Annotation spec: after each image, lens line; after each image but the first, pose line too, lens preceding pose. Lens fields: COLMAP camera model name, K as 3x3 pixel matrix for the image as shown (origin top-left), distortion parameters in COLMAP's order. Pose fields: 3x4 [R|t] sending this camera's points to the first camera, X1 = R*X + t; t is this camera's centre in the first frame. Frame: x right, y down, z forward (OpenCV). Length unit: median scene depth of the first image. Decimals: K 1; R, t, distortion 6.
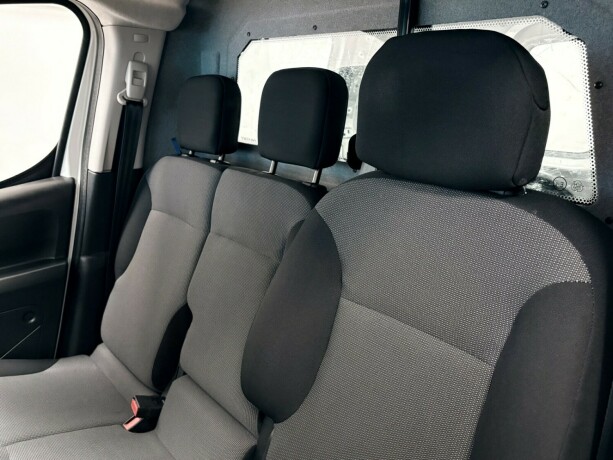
lens RADIAL K [[520.3, 0, 306.5], [0, 520.3, 230.0], [0, 0, 1]] dist [-0.000302, 0.006461]
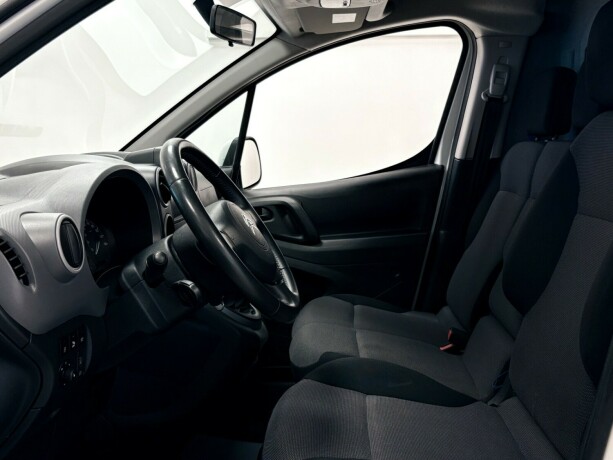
lens RADIAL K [[682.6, 0, 306.5], [0, 682.6, 230.0], [0, 0, 1]] dist [-0.018066, -0.035423]
pose [[0.748675, 0.058198, -0.660378, 0.375271], [-0.138002, 0.987999, -0.069383, 0.208033], [0.648415, 0.143079, 0.747721, -0.367687]]
